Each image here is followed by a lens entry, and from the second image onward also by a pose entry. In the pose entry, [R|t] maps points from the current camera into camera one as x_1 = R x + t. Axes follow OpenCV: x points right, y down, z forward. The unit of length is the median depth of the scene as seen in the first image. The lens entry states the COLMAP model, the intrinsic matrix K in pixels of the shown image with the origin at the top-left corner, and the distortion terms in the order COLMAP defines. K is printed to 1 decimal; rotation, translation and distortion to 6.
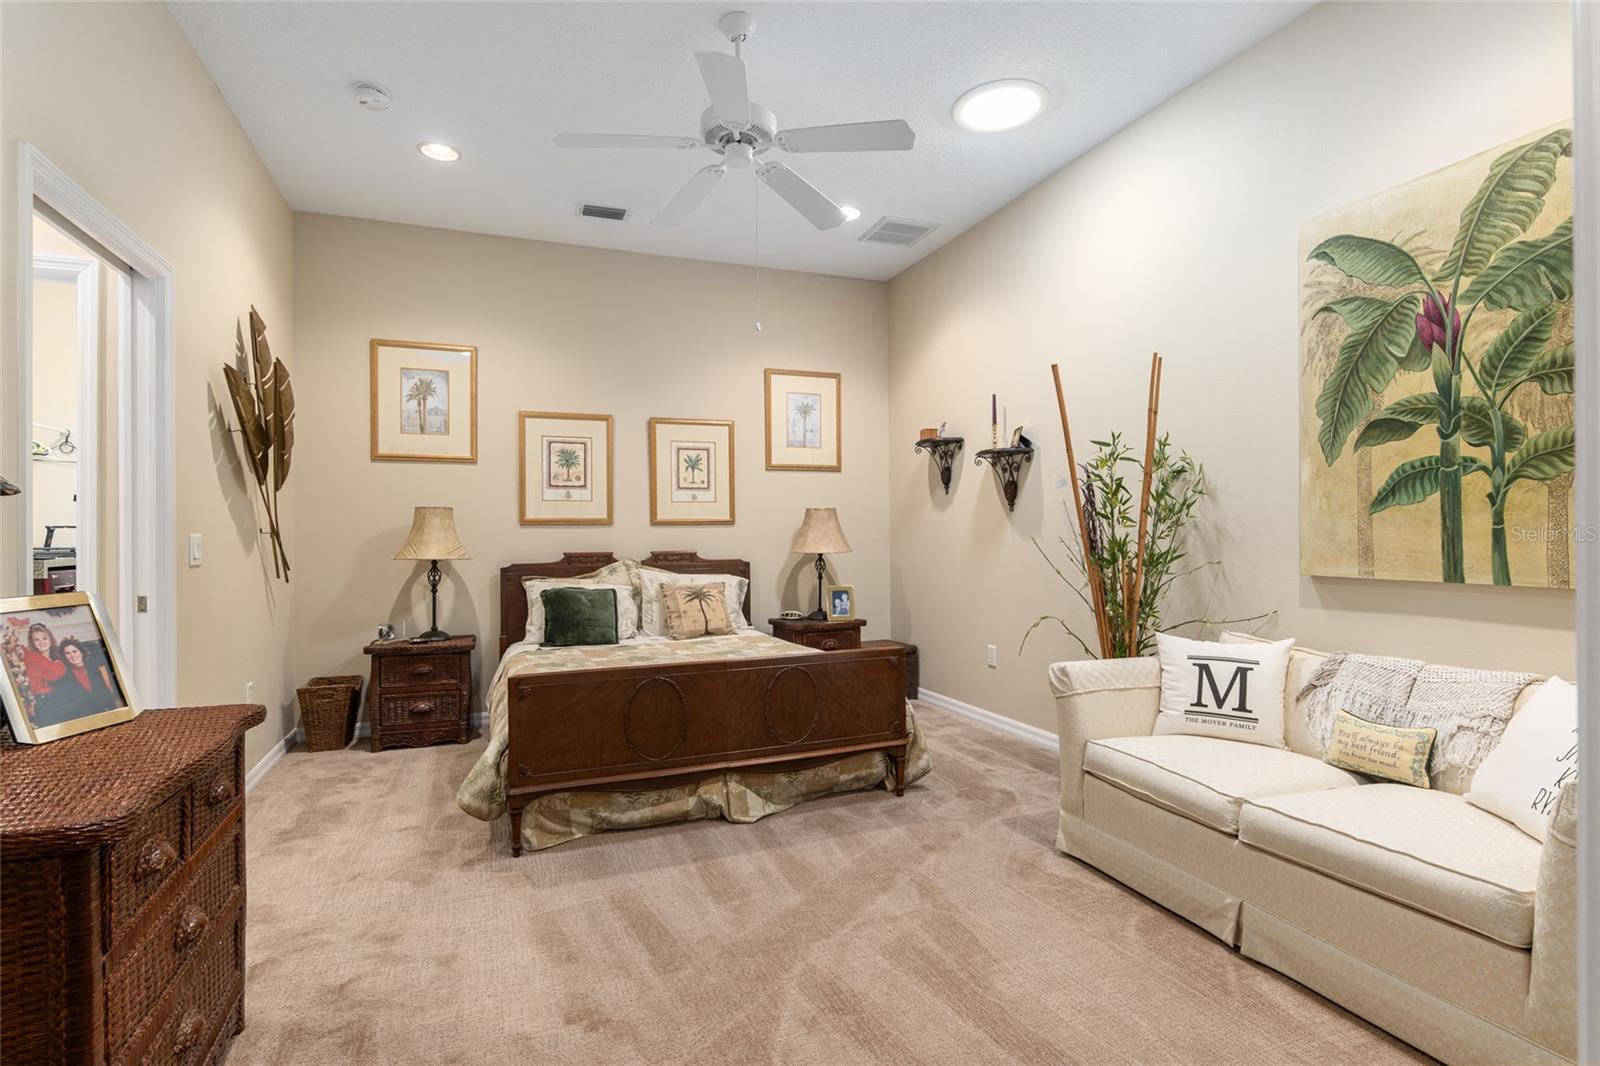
lens RADIAL K [[777.8, 0, 796.1], [0, 777.8, 531.6], [0, 0, 1]] dist [-0.009298, 0.003795]
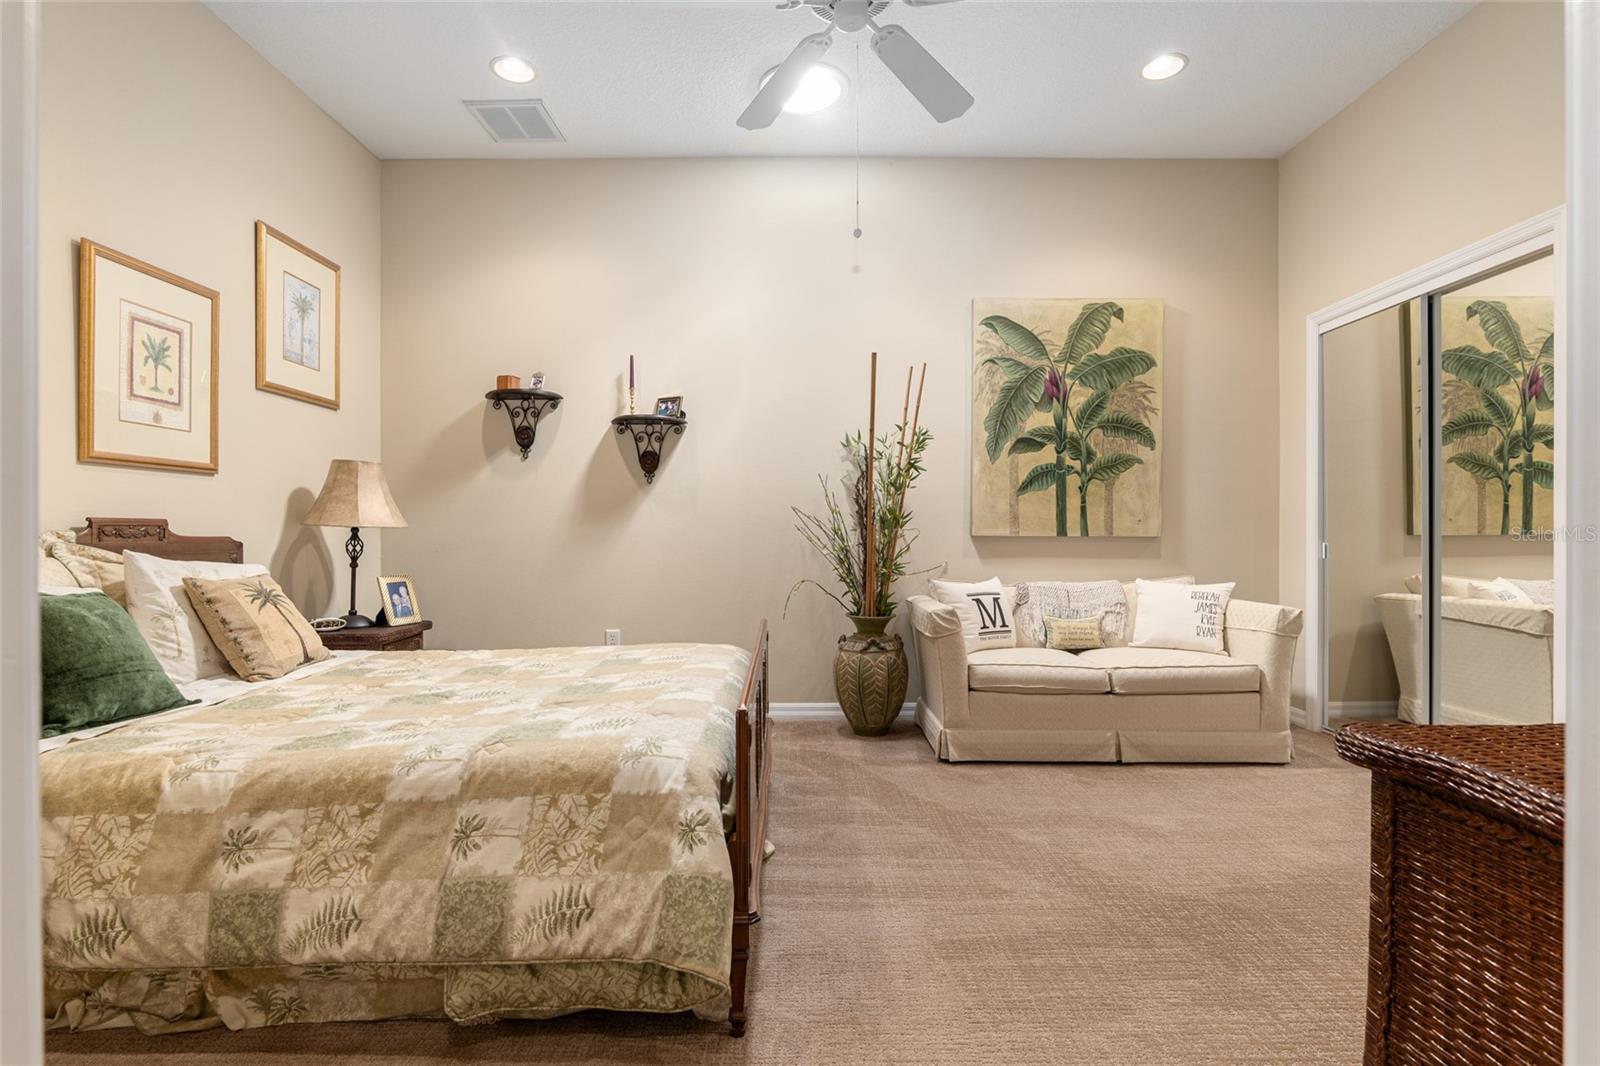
lens RADIAL K [[777.8, 0, 830.9], [0, 777.8, 533.6], [0, 0, 1]] dist [-0.009298, 0.003795]
pose [[0.366977, 0.009882, 0.930178, -0.536054], [-0.006645, 0.999946, -0.008001, 0.042330], [-0.930206, -0.003244, 0.367023, 0.459387]]
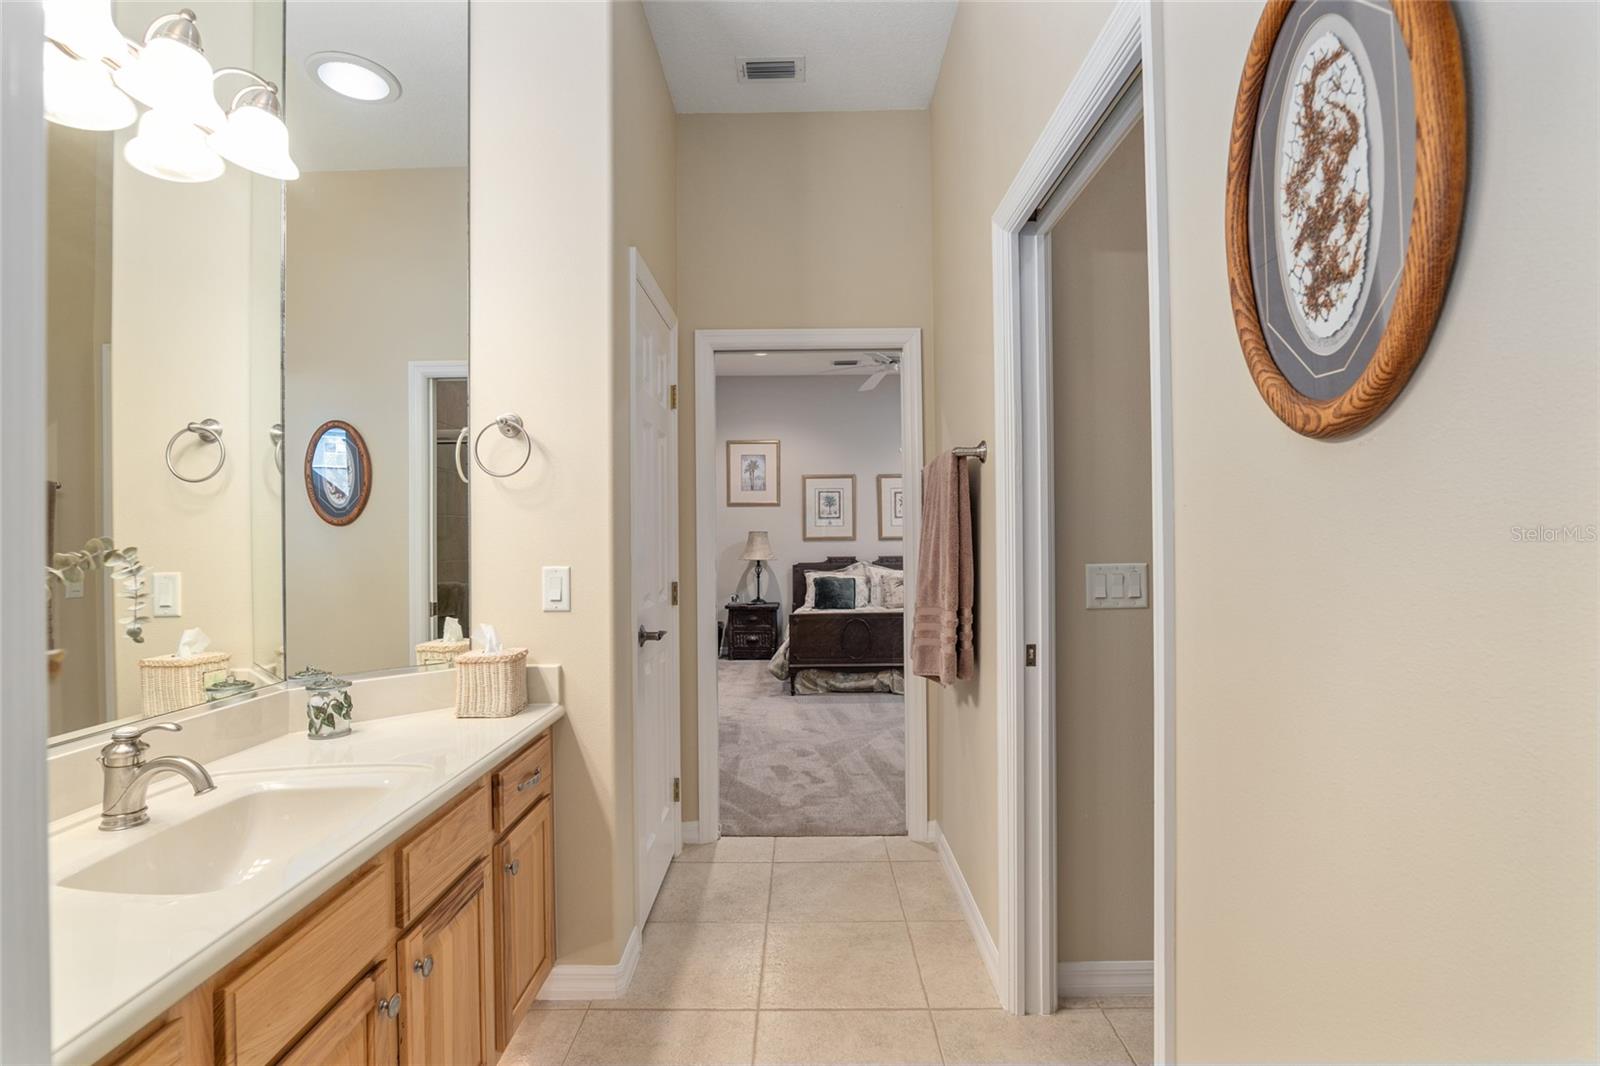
lens RADIAL K [[748.4, 0, 801.6], [0, 748.4, 535.2], [0, 0, 1]] dist [-0.003243, -0.000923]
pose [[0.929393, -0.002105, -0.369086, 0.285003], [0.003135, 0.999993, 0.002191, -0.026430], [0.369078, -0.003193, 0.929393, -0.612857]]
